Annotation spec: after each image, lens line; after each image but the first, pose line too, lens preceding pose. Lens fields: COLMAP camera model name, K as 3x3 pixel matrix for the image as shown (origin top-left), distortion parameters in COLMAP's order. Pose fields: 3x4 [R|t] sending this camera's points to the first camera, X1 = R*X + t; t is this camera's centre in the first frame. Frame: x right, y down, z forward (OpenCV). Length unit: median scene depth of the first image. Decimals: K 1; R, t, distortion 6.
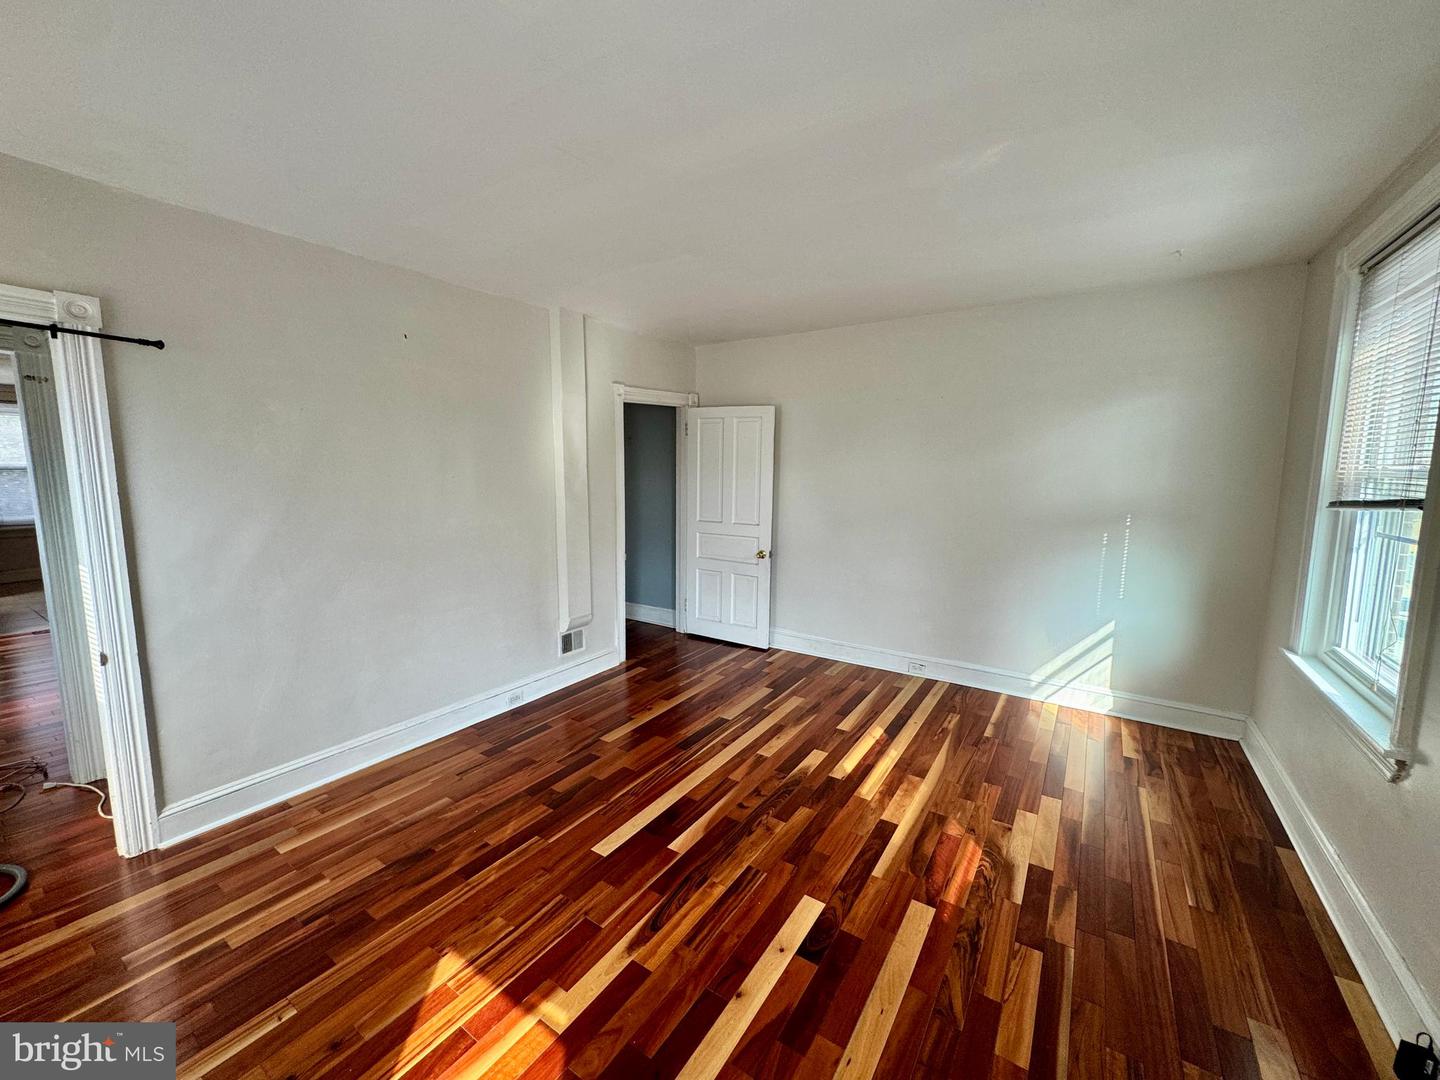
lens RADIAL K [[577.1, 0, 719.3], [0, 577.1, 533.2], [0, 0, 1]] dist [-0.002611, 0.000612]
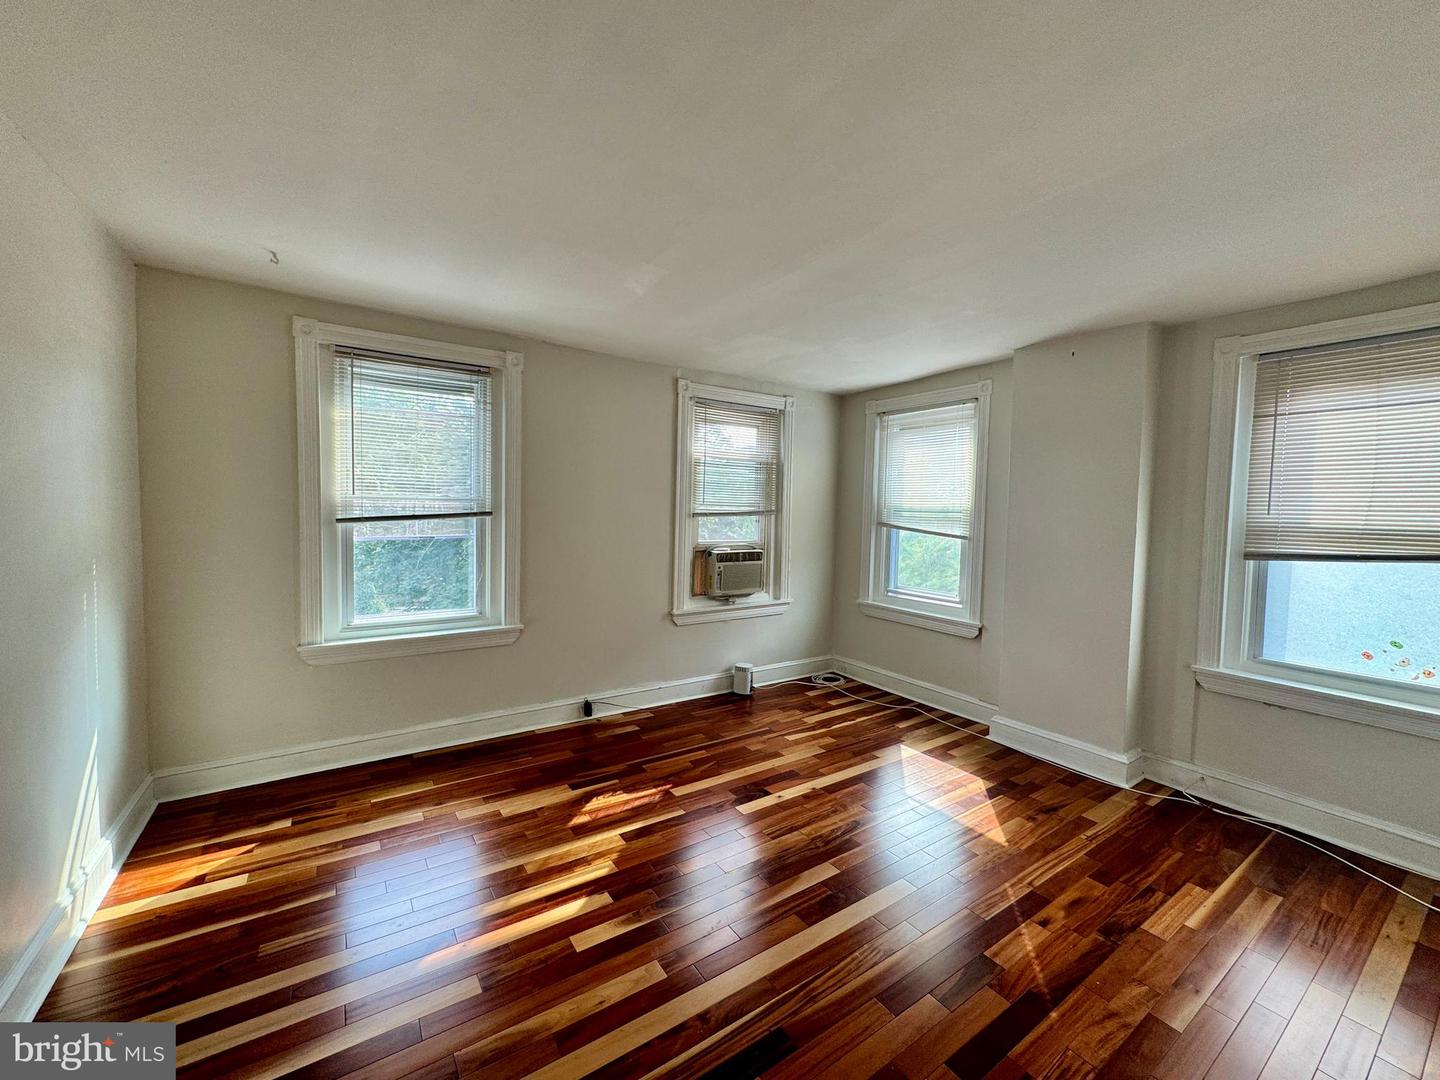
lens RADIAL K [[577.1, 0, 720.0], [0, 577.1, 540.3], [0, 0, 1]] dist [-0.002611, 0.000612]
pose [[-0.924515, -0.044767, 0.378507, -0.283288], [0.020556, 0.985777, 0.166798, -0.239008], [-0.380590, 0.161987, -0.910446, 2.137721]]
